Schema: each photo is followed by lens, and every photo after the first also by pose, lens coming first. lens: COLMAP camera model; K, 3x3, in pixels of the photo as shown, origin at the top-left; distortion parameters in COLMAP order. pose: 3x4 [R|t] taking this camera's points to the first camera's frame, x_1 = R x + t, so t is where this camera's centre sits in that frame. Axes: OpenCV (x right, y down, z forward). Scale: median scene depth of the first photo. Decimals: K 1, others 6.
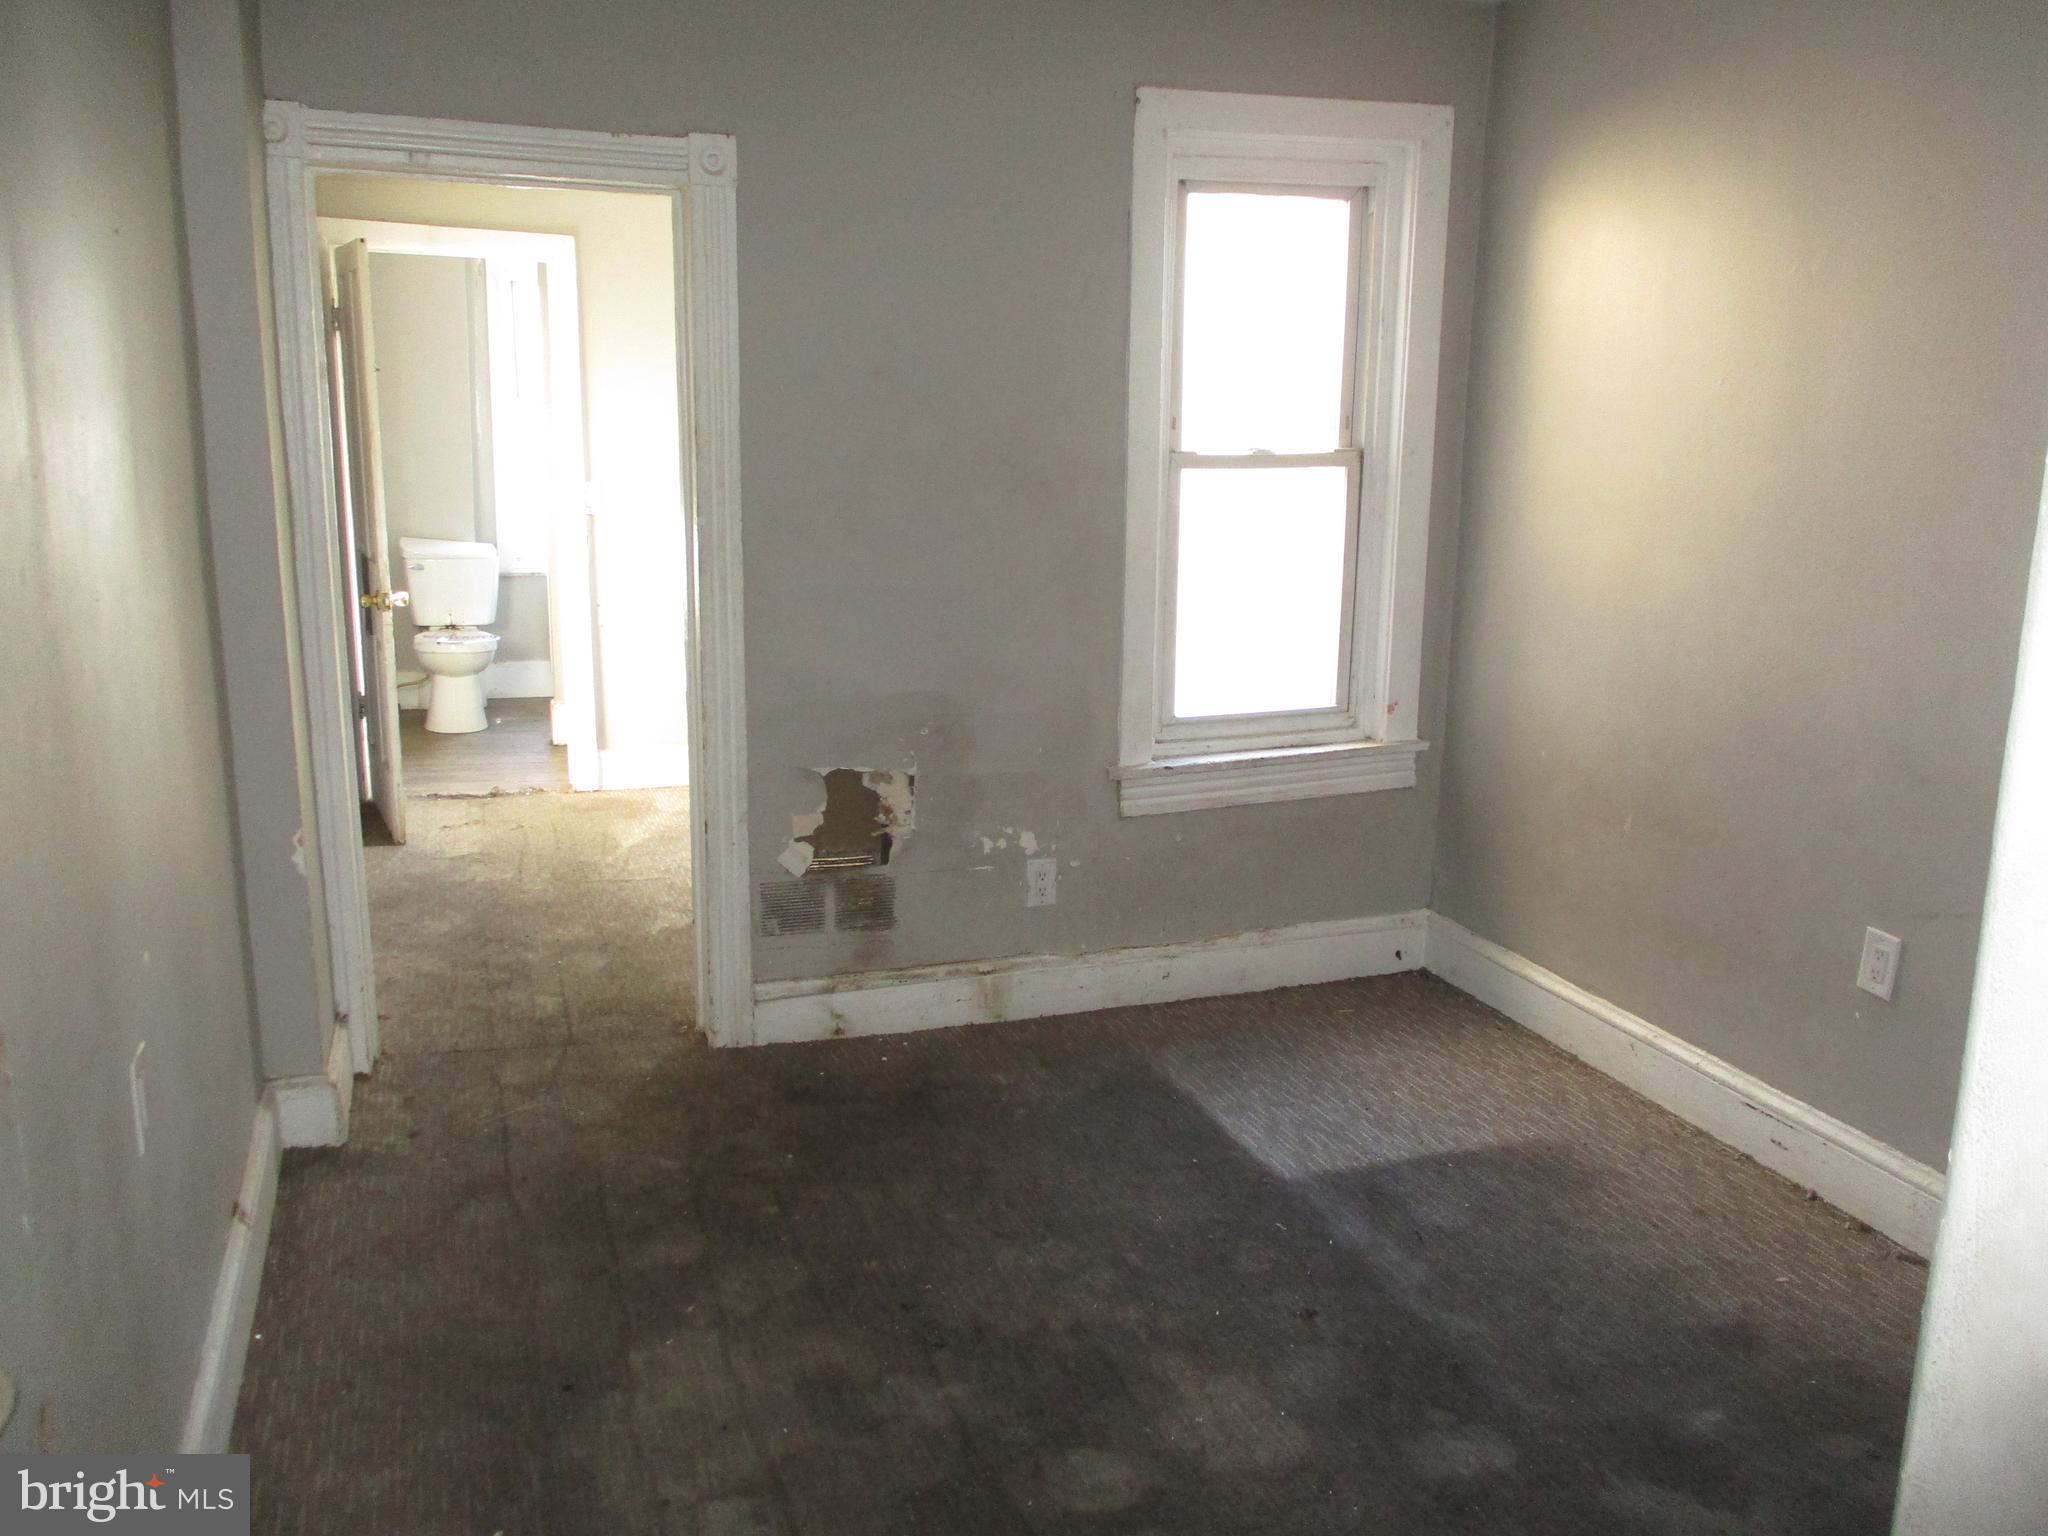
lens RADIAL K [[1735.7, 0, 1024.0], [0, 1735.7, 768.0], [0, 0, 1]] dist [-0.007499, -0.000751]
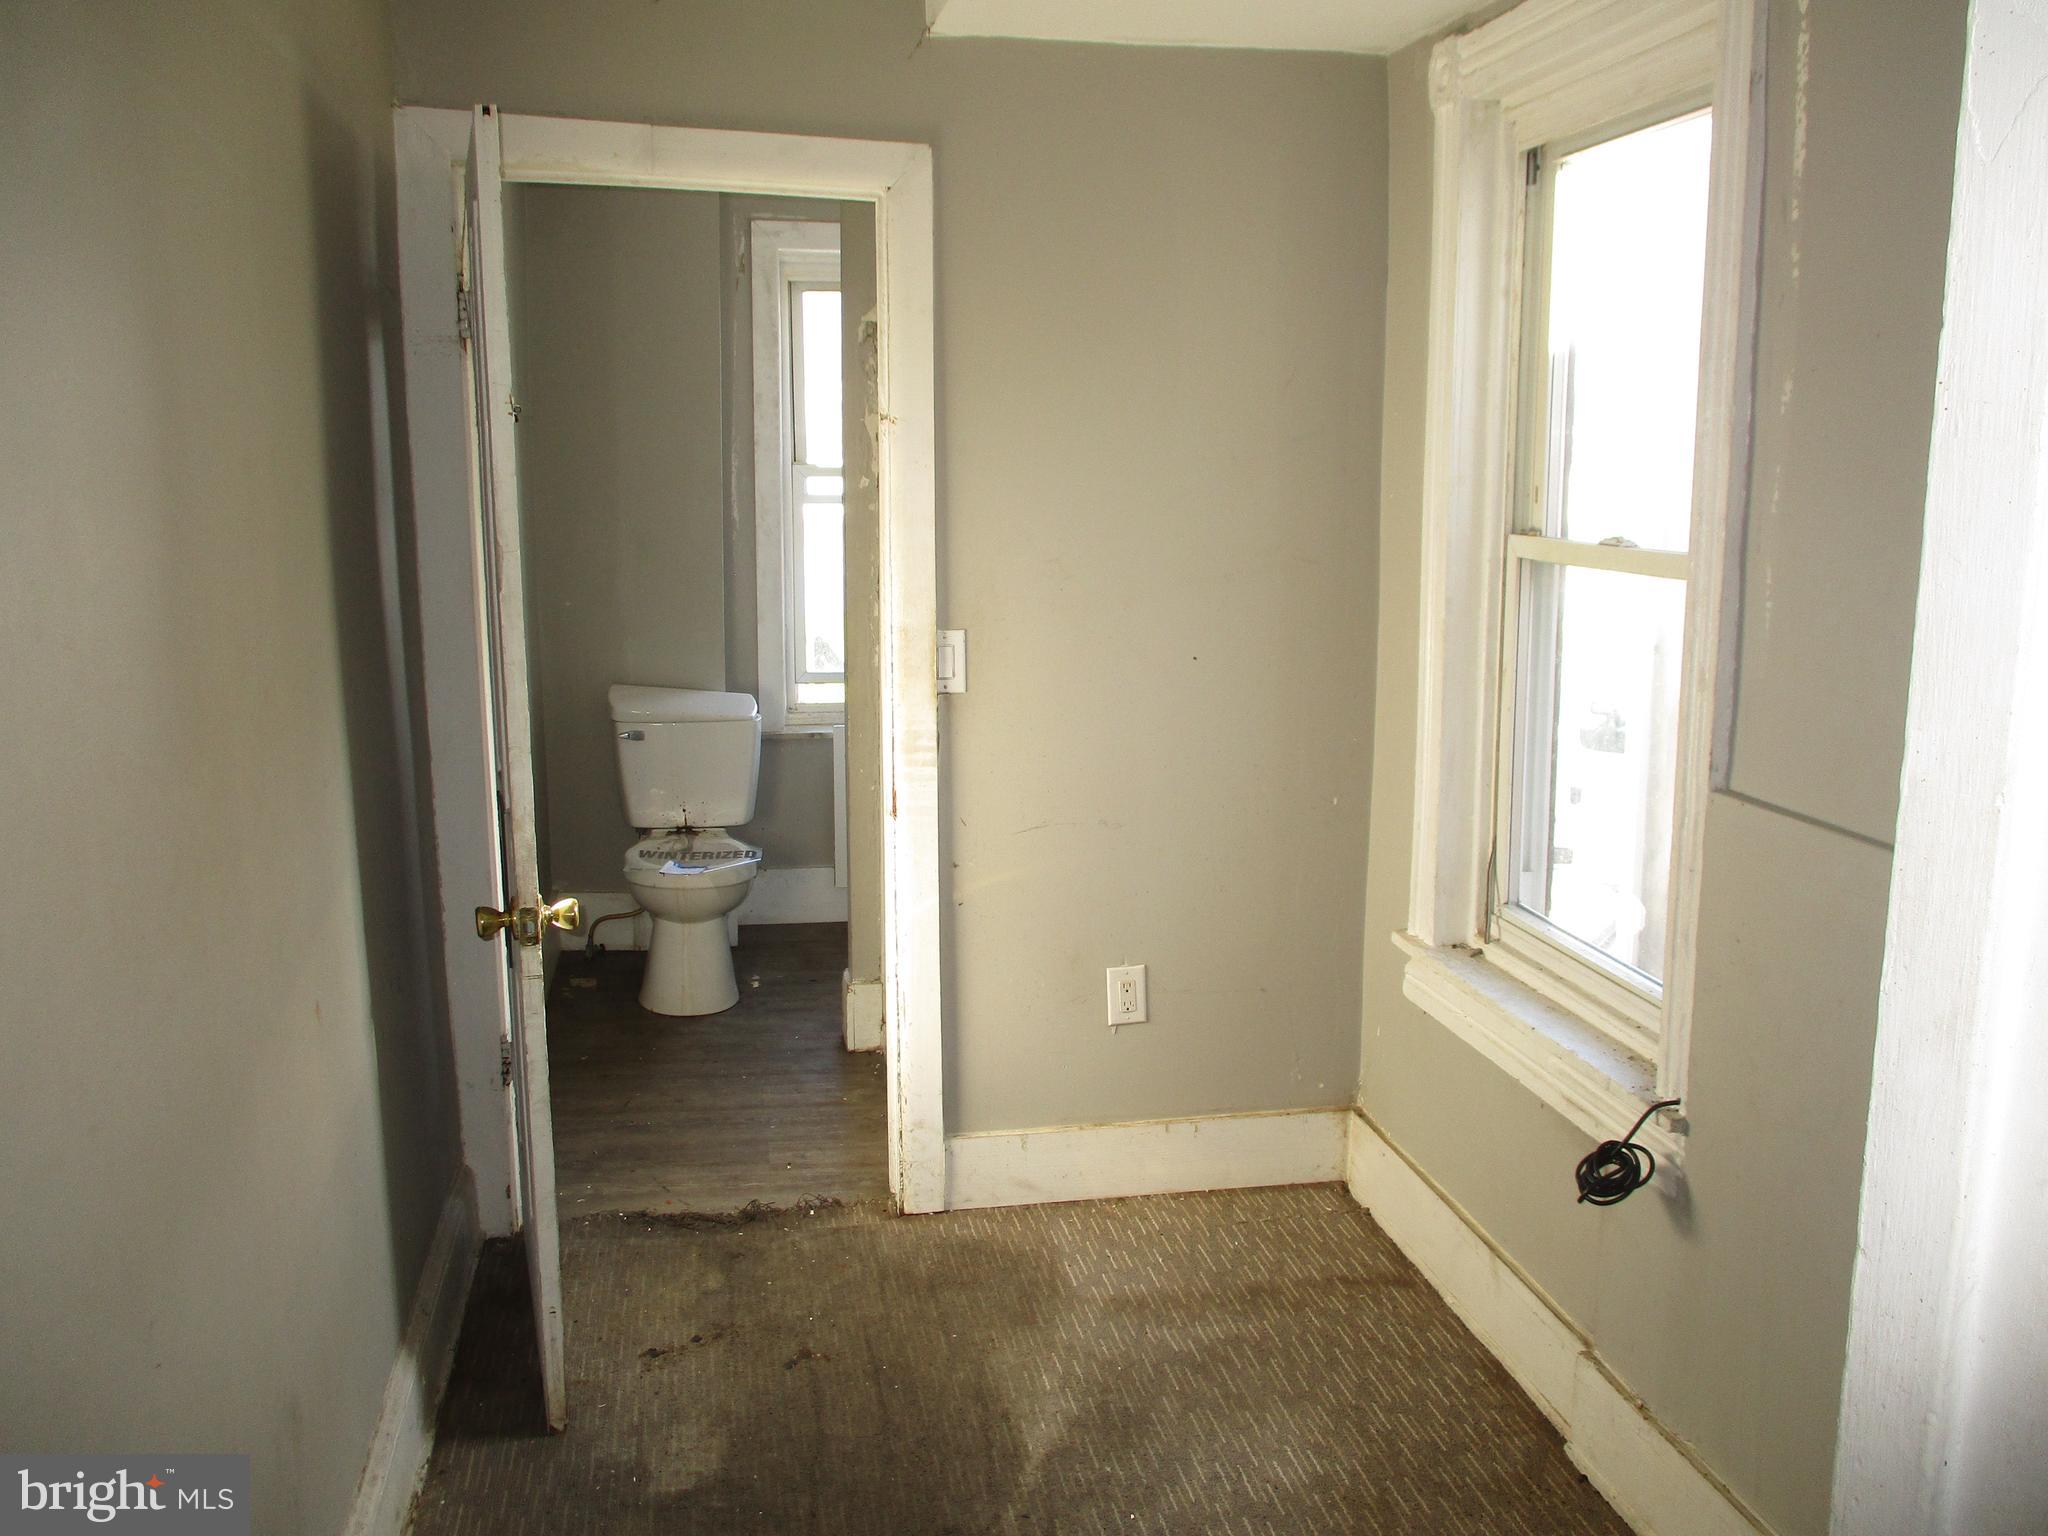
lens RADIAL K [[1938.5, 0, 1024.0], [0, 1938.5, 768.0], [0, 0, 1]] dist [-0.011947, -0.004399]
pose [[0.988526, 0.008653, -0.150805, -0.111428], [-0.015598, 0.998868, -0.044932, -0.077556], [0.150246, 0.046768, 0.987542, 0.348780]]
